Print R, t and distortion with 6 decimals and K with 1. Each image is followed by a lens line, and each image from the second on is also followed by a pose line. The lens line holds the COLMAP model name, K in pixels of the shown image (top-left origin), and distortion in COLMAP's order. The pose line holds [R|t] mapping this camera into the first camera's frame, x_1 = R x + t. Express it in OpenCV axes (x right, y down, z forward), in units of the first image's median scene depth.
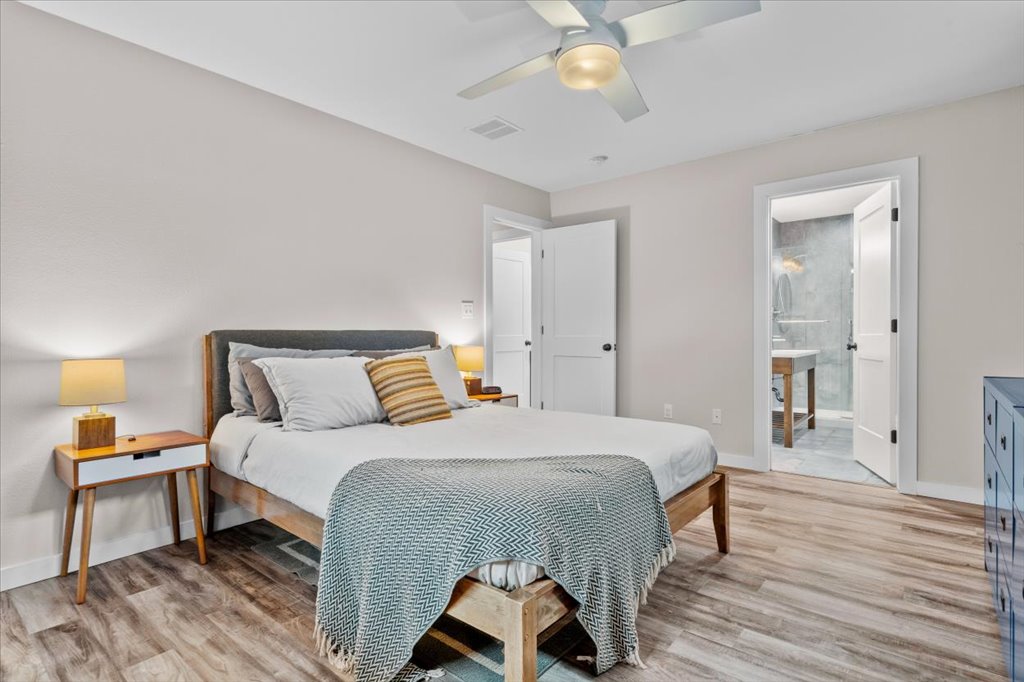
lens RADIAL K [[494.4, 0, 513.2], [0, 494.4, 338.6], [0, 0, 1]] dist [0.005461, 0.000566]
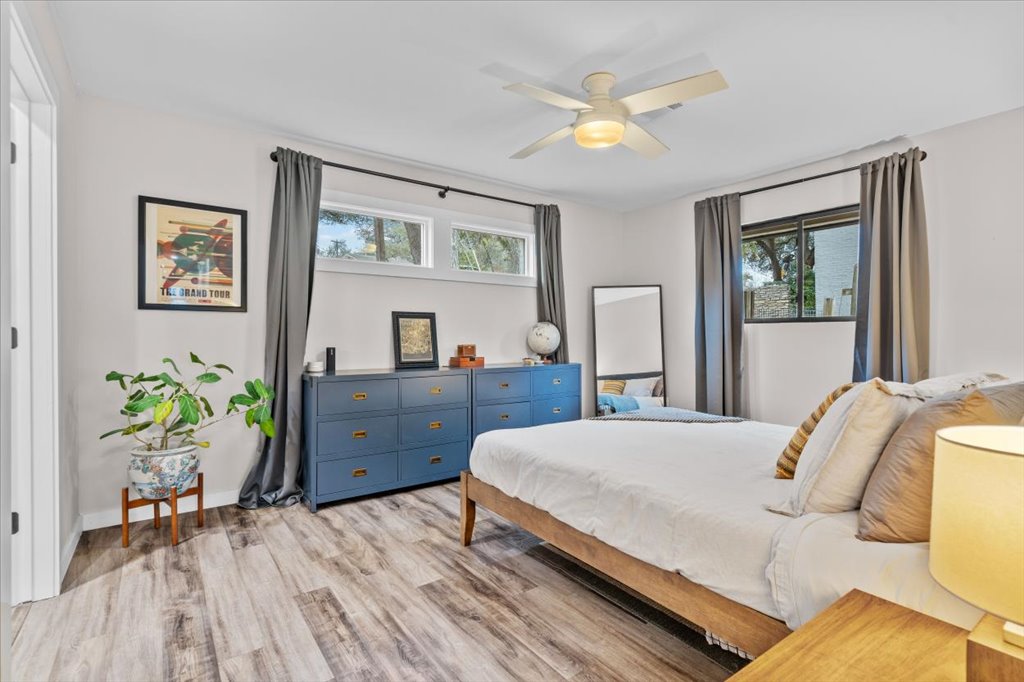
lens RADIAL K [[494.4, 0, 510.3], [0, 494.4, 338.1], [0, 0, 1]] dist [0.005461, 0.000566]
pose [[-0.969860, 0.003943, 0.243631, 0.055476], [0.007065, 0.999904, 0.011940, -0.037238], [-0.243561, 0.013301, -0.969794, 1.865199]]
